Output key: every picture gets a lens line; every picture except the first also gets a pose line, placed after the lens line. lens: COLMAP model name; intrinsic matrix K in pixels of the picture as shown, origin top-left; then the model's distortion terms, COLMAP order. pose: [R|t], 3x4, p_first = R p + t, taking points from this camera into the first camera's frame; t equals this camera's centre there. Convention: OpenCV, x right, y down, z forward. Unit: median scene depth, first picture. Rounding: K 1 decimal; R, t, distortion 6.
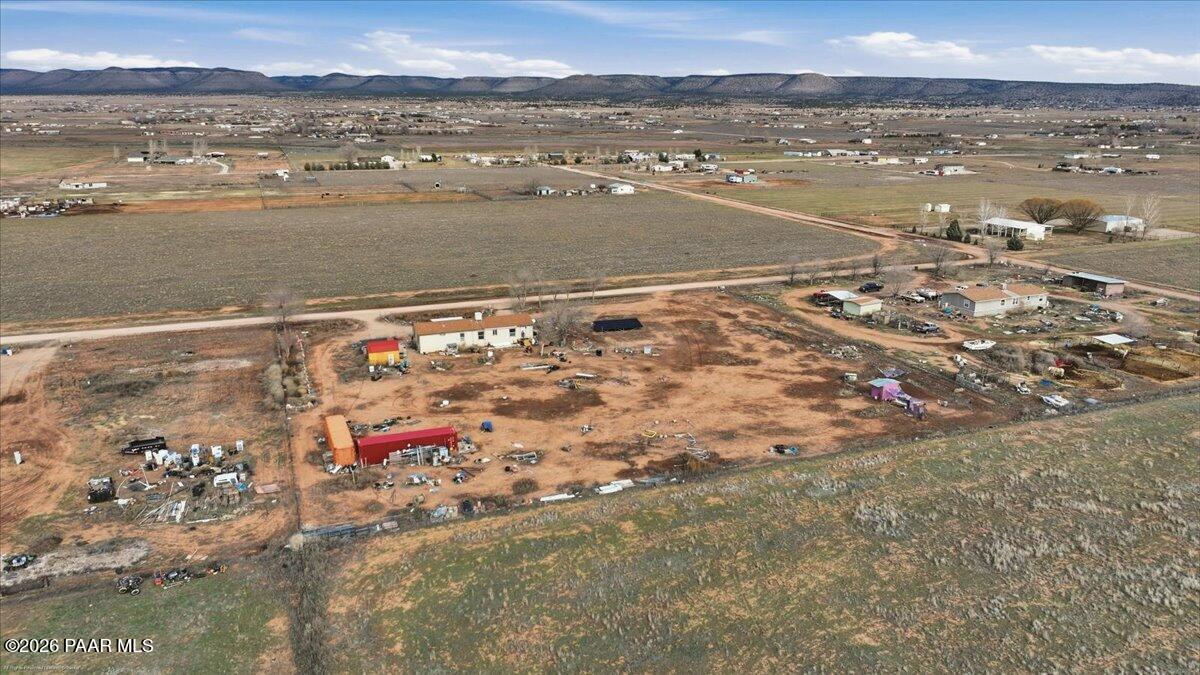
lens RADIAL K [[839.7, 0, 596.8], [0, 839.7, 340.6], [0, 0, 1]] dist [0.008348, 0.000982]
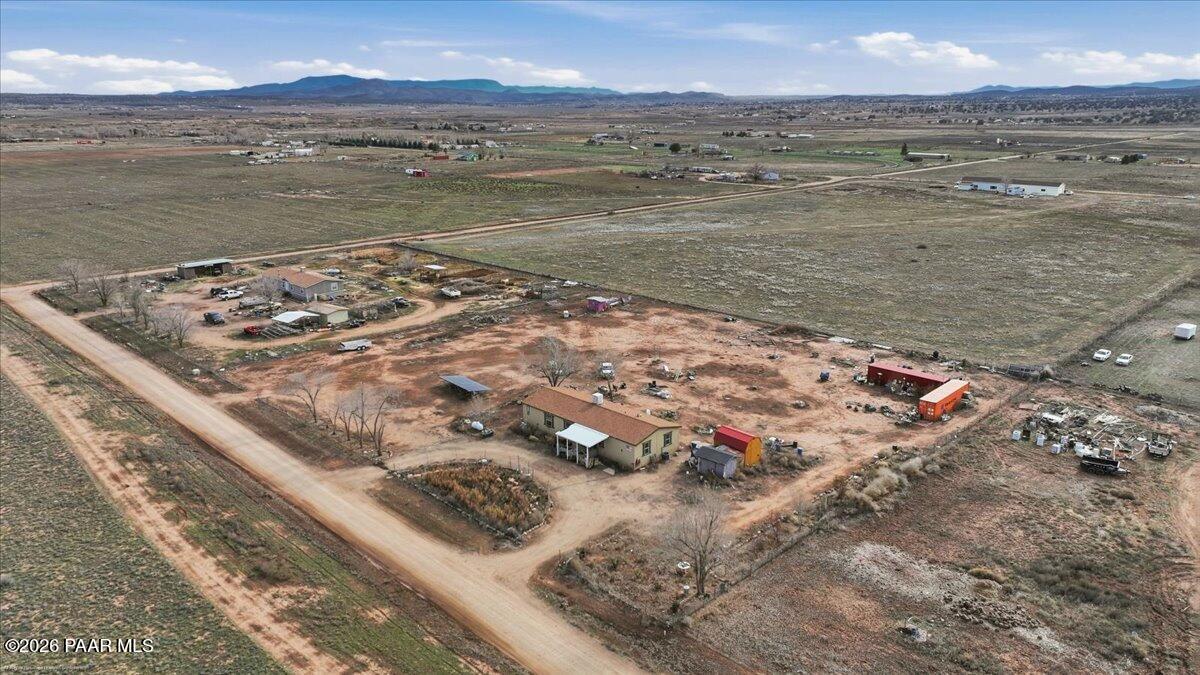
lens RADIAL K [[839.7, 0, 595.8], [0, 839.7, 334.1], [0, 0, 1]] dist [0.008348, 0.000982]
pose [[-0.396095, -0.249157, 0.883759, -0.919562], [0.249784, 0.896945, 0.364826, -0.412496], [-0.883582, 0.365254, -0.293040, 1.429229]]
